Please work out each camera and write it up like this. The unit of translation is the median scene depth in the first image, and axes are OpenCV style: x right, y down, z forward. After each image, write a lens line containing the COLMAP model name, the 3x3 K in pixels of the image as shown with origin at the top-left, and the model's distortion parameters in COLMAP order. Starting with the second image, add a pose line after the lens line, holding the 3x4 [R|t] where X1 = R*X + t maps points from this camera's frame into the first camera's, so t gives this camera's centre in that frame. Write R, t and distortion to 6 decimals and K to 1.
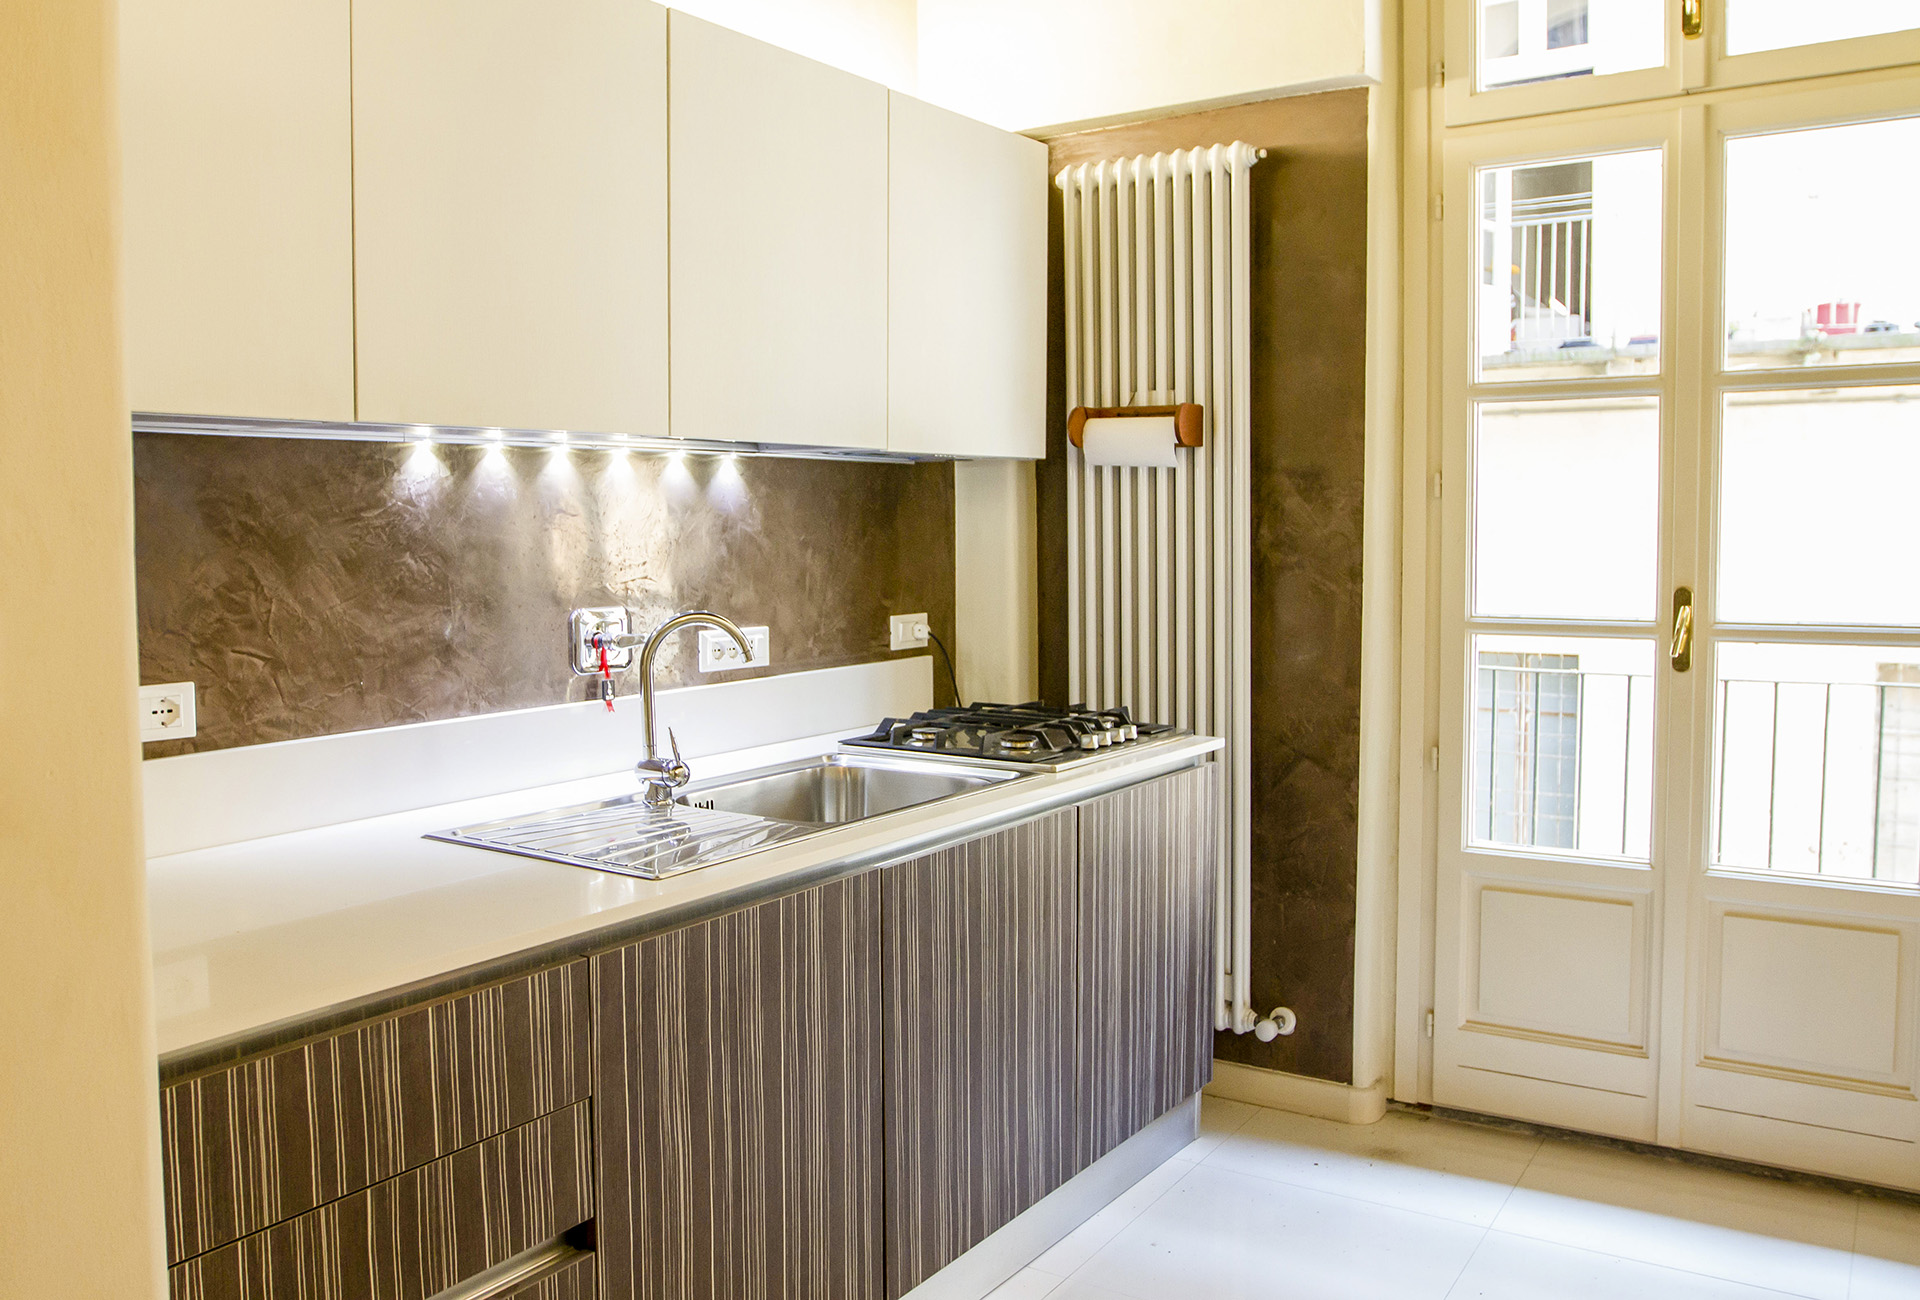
lens RADIAL K [[1497.7, 0, 930.8], [0, 1497.7, 652.5], [0, 0, 1]] dist [-0.073734, 0.015117]
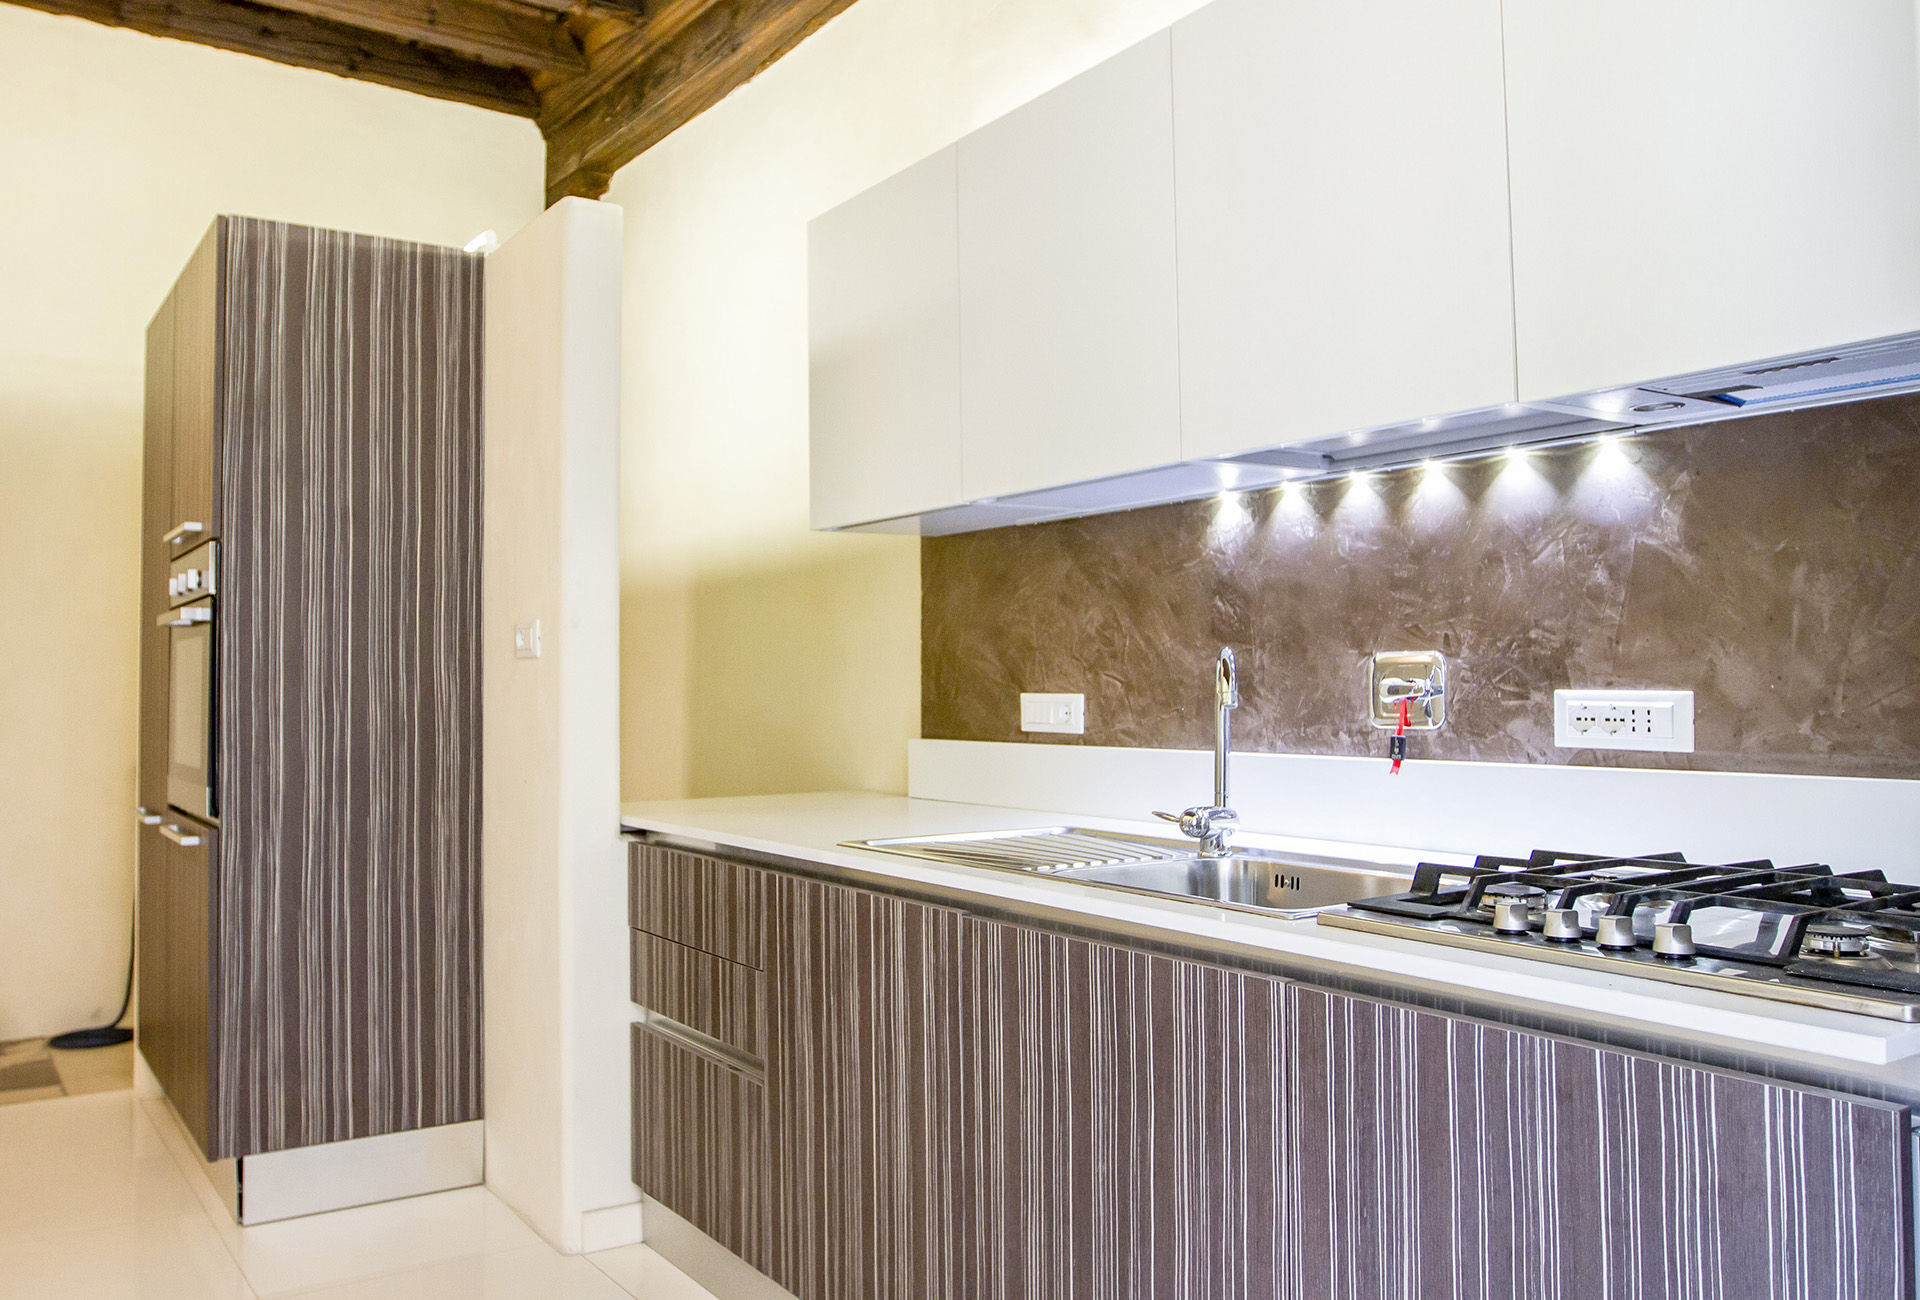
lens RADIAL K [[1497.7, 0, 930.8], [0, 1497.7, 652.5], [0, 0, 1]] dist [-0.073734, 0.015117]
pose [[-0.350968, -0.011933, -0.936311, 0.798723], [-0.071133, 0.997369, 0.013952, -0.026415], [0.933682, 0.071500, -0.350894, 1.239167]]
